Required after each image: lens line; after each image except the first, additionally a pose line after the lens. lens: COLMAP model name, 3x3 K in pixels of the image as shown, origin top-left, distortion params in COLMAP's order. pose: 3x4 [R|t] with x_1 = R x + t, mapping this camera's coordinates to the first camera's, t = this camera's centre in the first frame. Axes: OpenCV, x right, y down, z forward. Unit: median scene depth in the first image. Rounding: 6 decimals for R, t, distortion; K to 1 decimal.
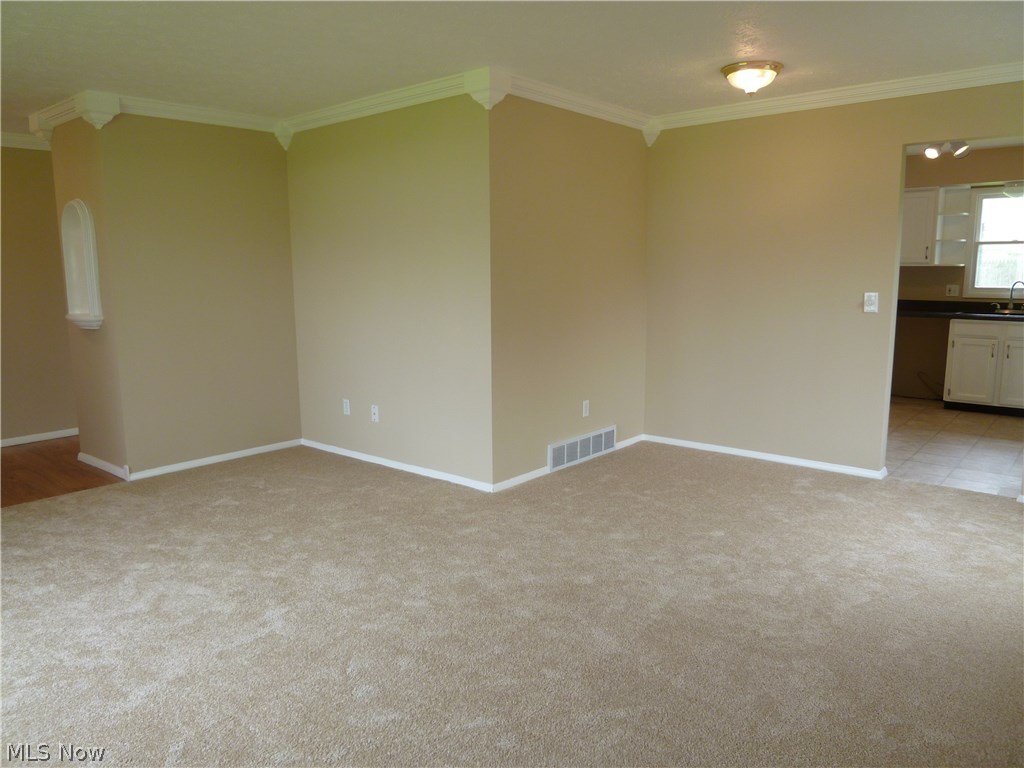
lens RADIAL K [[729.2, 0, 508.9], [0, 729.2, 381.6], [0, 0, 1]] dist [-0.053223, 0.007907]
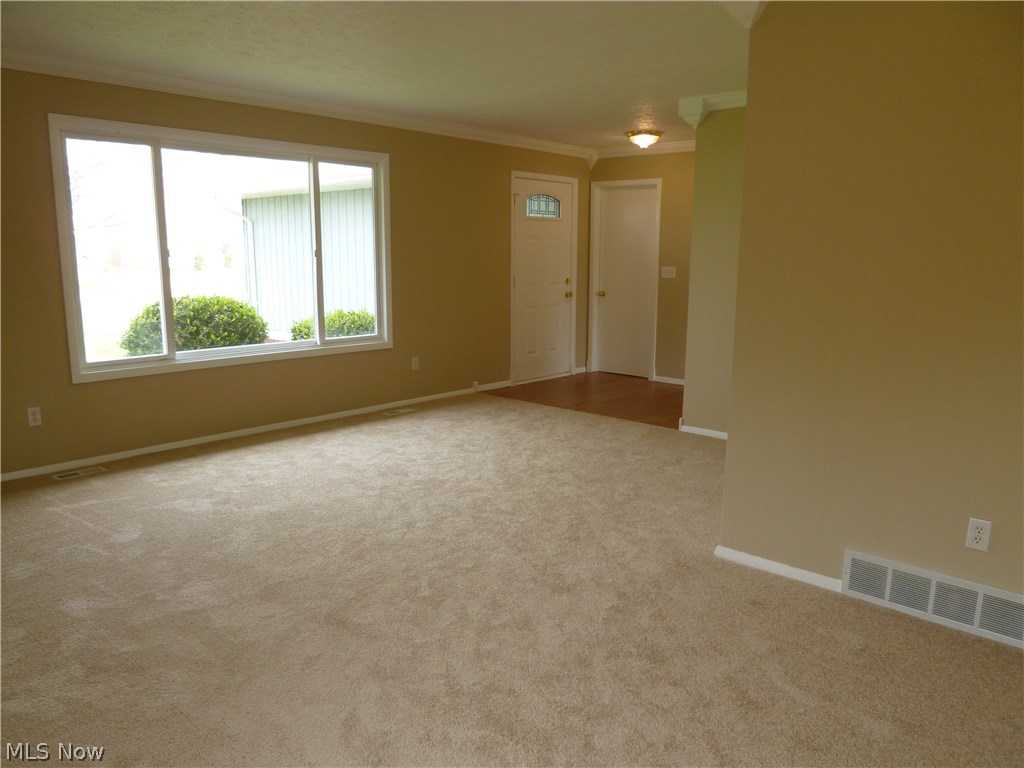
lens RADIAL K [[729.2, 0, 508.9], [0, 729.2, 388.2], [0, 0, 1]] dist [-0.053223, 0.007907]
pose [[-0.032505, 0.191245, -0.981004, 0.622445], [-0.161887, 0.967554, 0.193987, -0.112007], [0.986274, 0.165117, -0.000490, 0.701008]]
